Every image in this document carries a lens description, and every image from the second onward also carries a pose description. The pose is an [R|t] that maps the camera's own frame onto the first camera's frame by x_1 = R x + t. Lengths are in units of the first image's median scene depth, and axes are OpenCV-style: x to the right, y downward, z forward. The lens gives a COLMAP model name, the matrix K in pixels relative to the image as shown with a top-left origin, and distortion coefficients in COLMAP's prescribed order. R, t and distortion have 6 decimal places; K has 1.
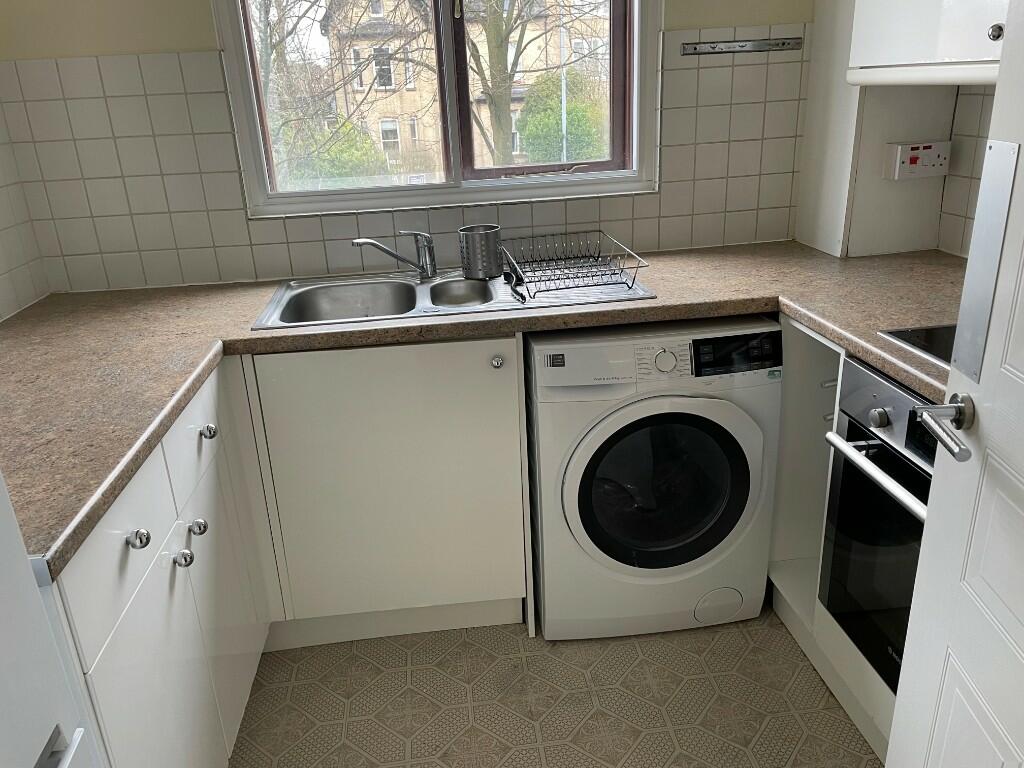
lens RADIAL K [[772.5, 0, 507.4], [0, 772.5, 387.8], [0, 0, 1]] dist [0.082804, -0.083850]
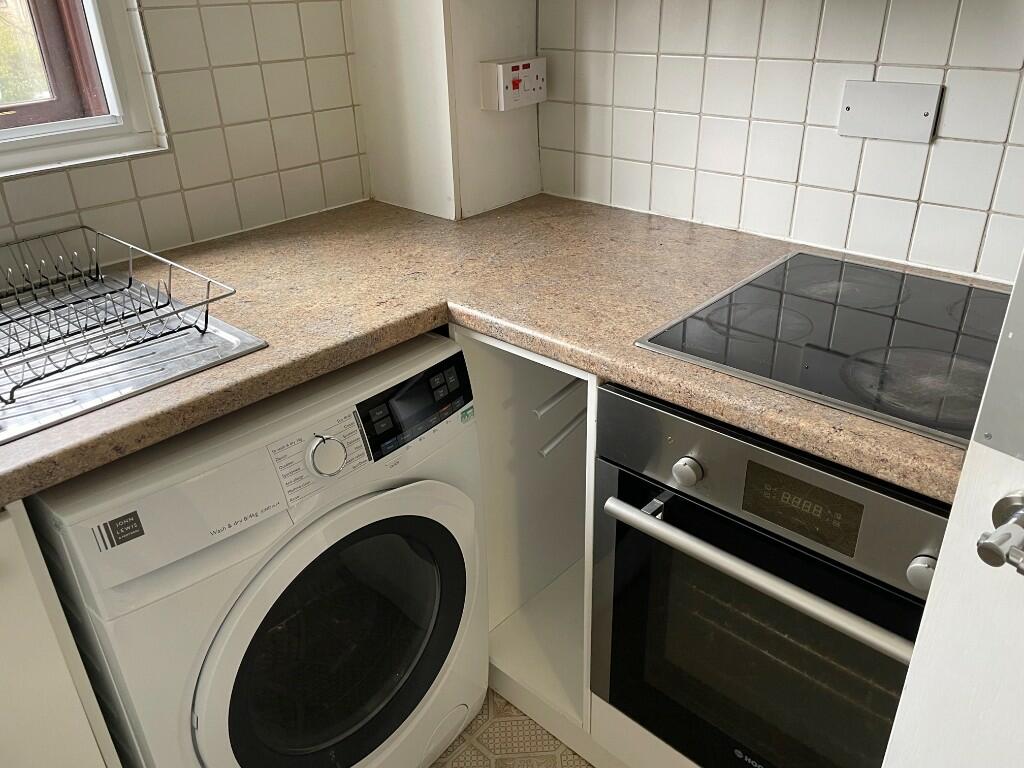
lens RADIAL K [[772.5, 0, 518.2], [0, 772.5, 378.6], [0, 0, 1]] dist [0.082804, -0.083850]
pose [[0.756918, -0.269886, 0.595178, -0.016083], [0.222837, 0.962748, 0.153169, -0.142047], [-0.614344, 0.016691, 0.788862, 0.444521]]
